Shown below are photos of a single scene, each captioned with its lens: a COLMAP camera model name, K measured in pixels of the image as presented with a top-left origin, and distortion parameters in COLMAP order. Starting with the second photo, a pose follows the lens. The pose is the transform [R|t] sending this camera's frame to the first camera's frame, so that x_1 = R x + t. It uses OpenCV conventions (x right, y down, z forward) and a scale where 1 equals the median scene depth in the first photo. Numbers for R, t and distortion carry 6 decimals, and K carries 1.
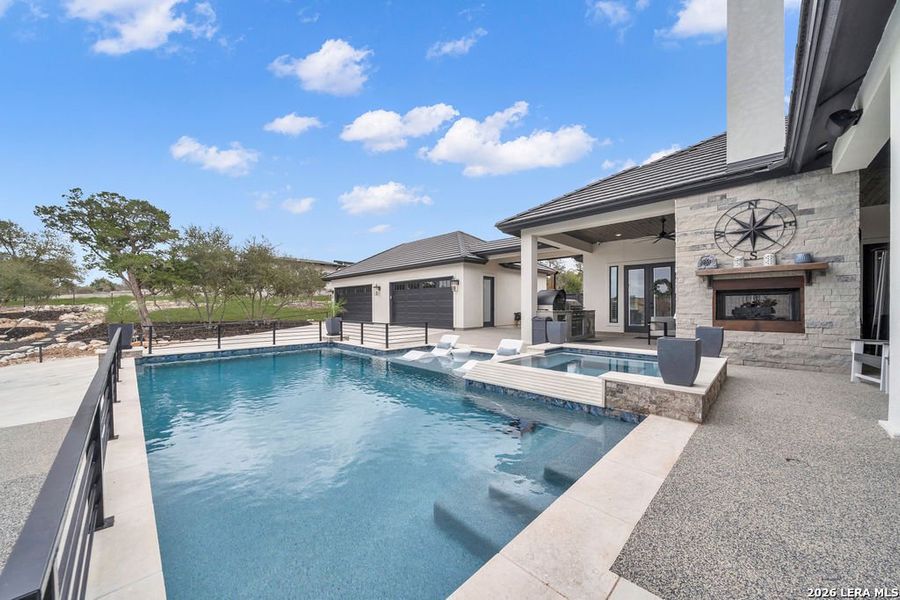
lens RADIAL K [[320.3, 0, 444.2], [0, 320.3, 305.5], [0, 0, 1]] dist [-0.007498, 0.000004]
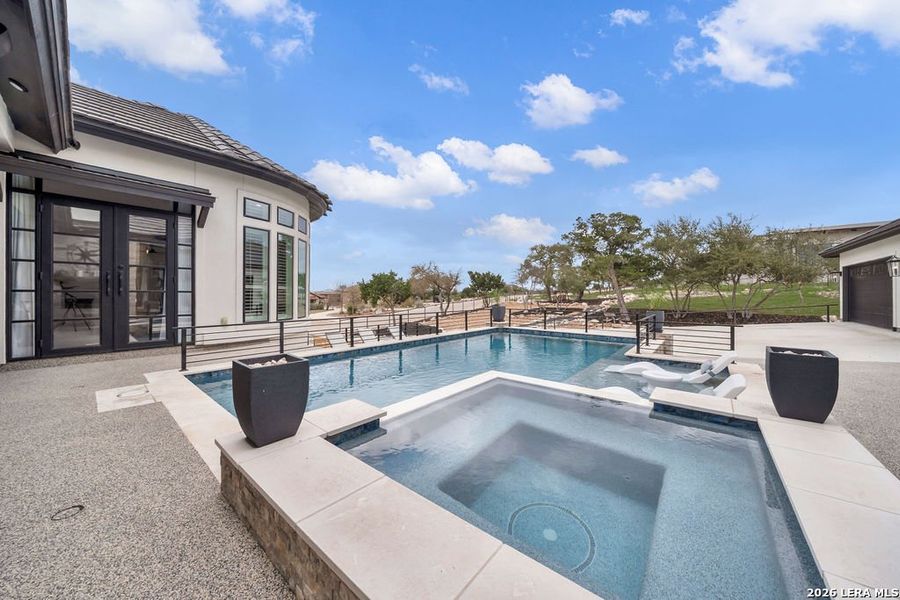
lens RADIAL K [[313.9, 0, 449.6], [0, 313.9, 295.6], [0, 0, 1]] dist [-0.008426, 0.000011]
pose [[0.090247, 0.003780, -0.995912, 0.238658], [0.000136, 0.999993, 0.003808, -0.002858], [0.995919, -0.000479, 0.090246, 0.227753]]
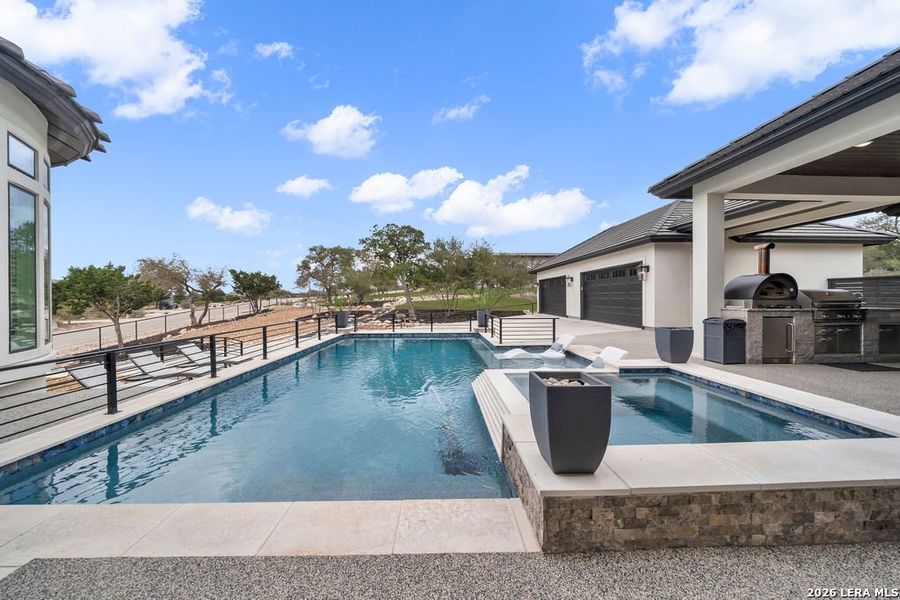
lens RADIAL K [[313.9, 0, 449.6], [0, 313.9, 295.6], [0, 0, 1]] dist [-0.008426, 0.000011]
pose [[0.731234, -0.006125, -0.682099, 0.167472], [0.005235, 0.999981, -0.003367, -0.005165], [0.682106, -0.001109, 0.731252, 0.087373]]
